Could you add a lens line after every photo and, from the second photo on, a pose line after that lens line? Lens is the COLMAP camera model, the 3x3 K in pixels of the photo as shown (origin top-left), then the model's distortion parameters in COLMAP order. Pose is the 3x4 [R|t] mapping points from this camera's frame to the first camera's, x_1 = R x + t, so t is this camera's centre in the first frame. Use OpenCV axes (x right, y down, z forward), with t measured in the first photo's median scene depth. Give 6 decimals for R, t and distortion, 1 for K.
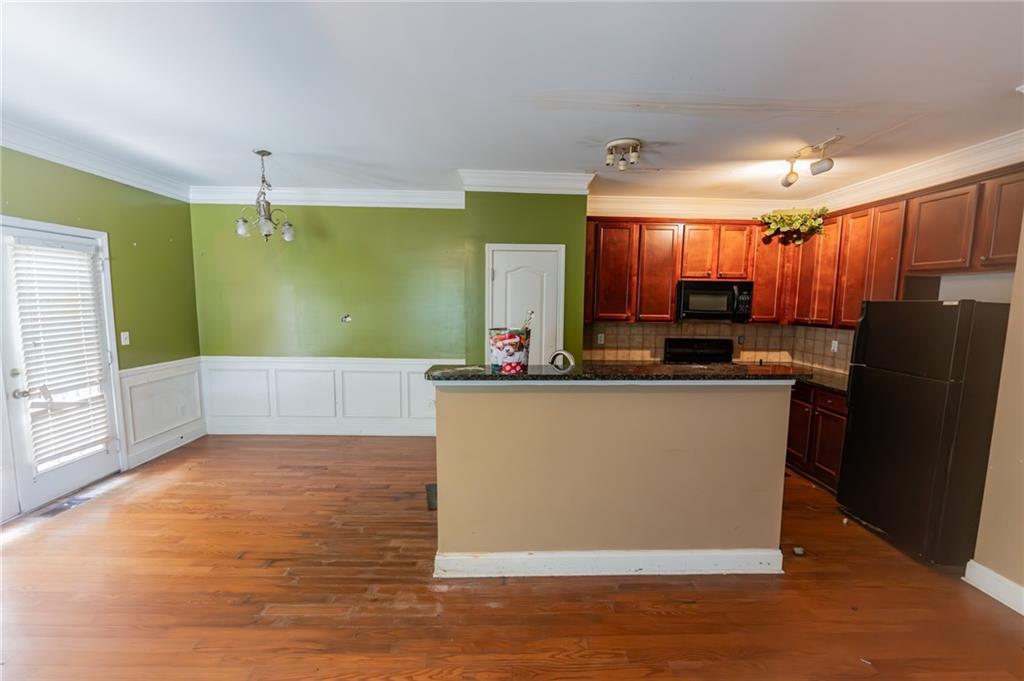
lens RADIAL K [[417.6, 0, 515.0], [0, 417.6, 343.9], [0, 0, 1]] dist [0.000011, -0.000183]
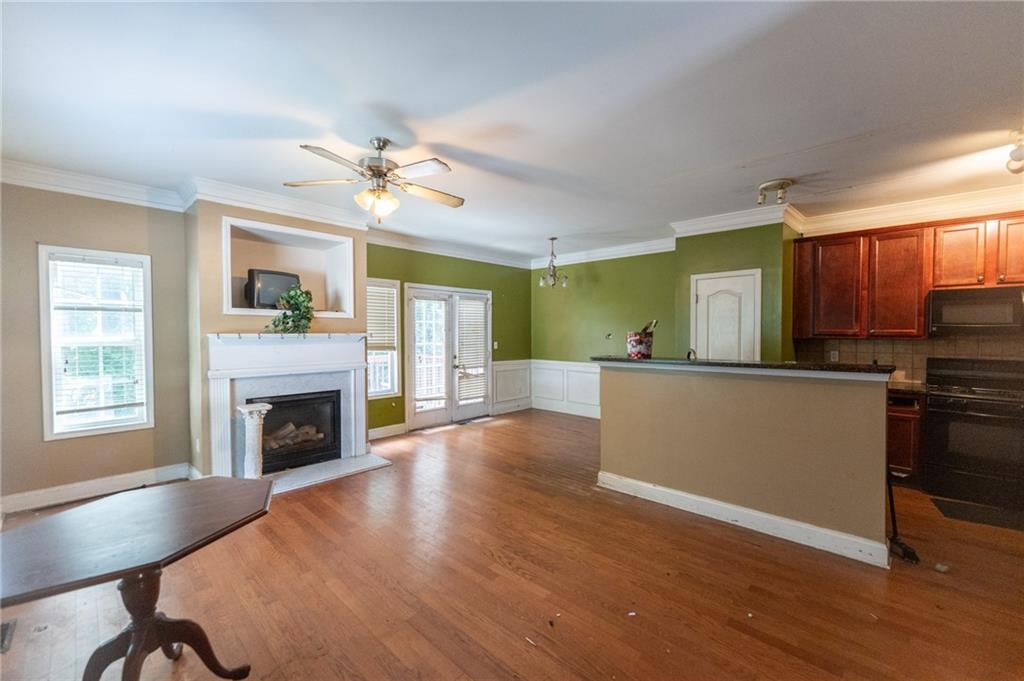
lens RADIAL K [[417.6, 0, 517.8], [0, 417.6, 341.9], [0, 0, 1]] dist [0.000011, -0.000183]
pose [[0.708677, 0.004871, -0.705516, 0.406258], [-0.064951, 0.996180, -0.058365, 0.065468], [0.702537, 0.087186, 0.706286, -0.230192]]
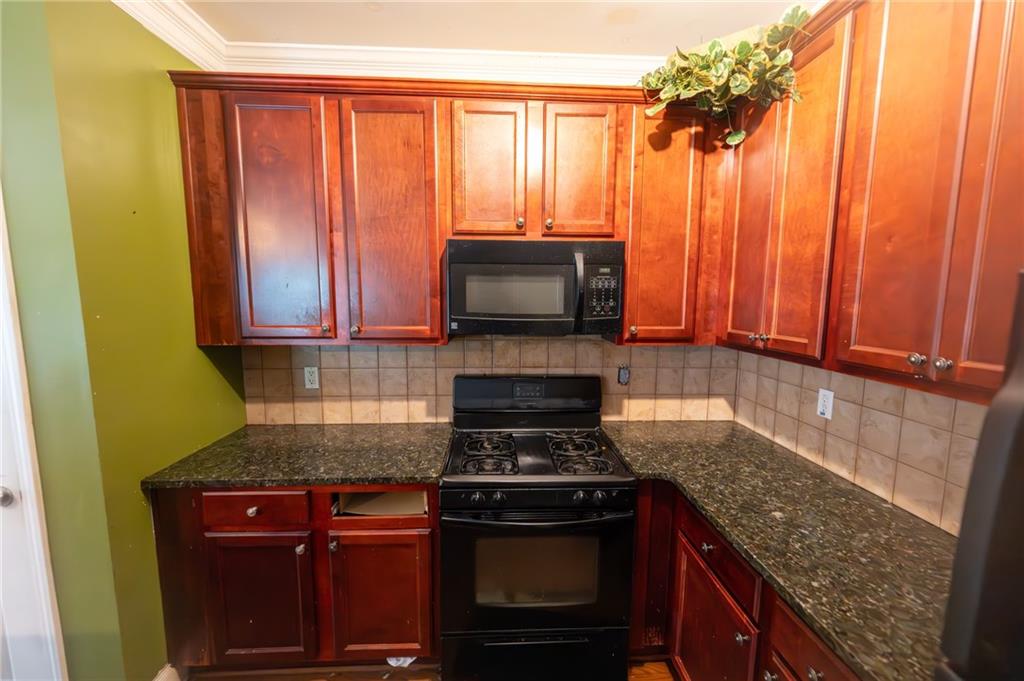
lens RADIAL K [[417.6, 0, 504.5], [0, 417.6, 346.7], [0, 0, 1]] dist [0.000011, -0.000183]
pose [[0.999911, -0.009935, 0.008897, 0.452357], [0.009812, 0.999859, 0.013662, -0.054965], [-0.009032, -0.013573, 0.999867, 0.599897]]
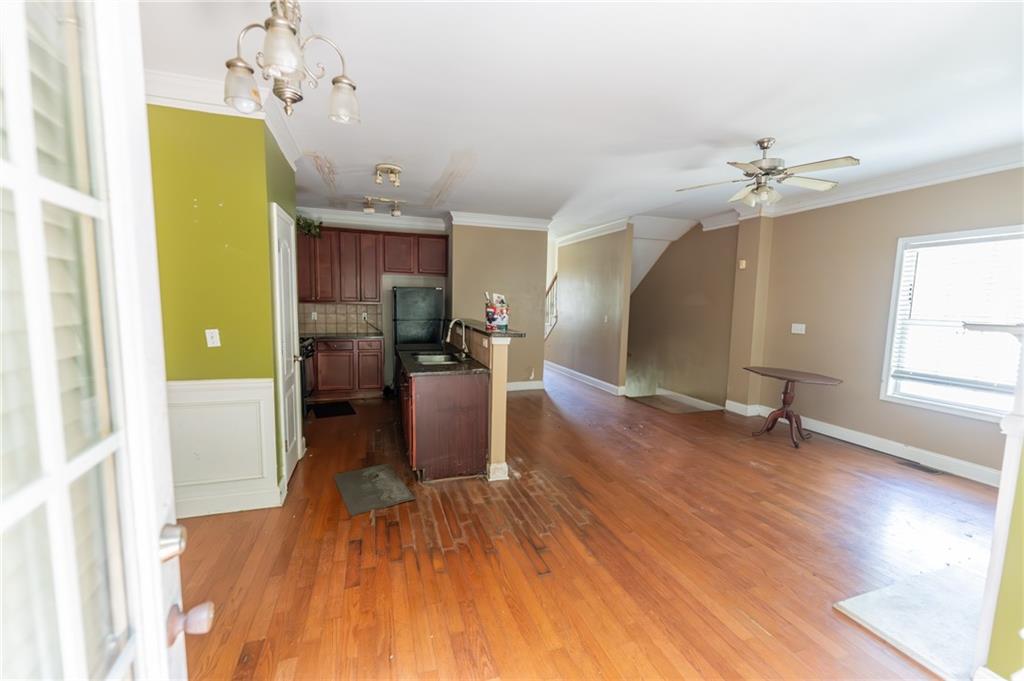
lens RADIAL K [[417.6, 0, 508.8], [0, 417.6, 339.3], [0, 0, 1]] dist [0.000011, -0.000183]
pose [[-0.283438, -0.112458, 0.952374, -0.834650], [0.082654, 0.986540, 0.141092, -0.064022], [-0.955422, 0.118708, -0.270328, 0.737531]]
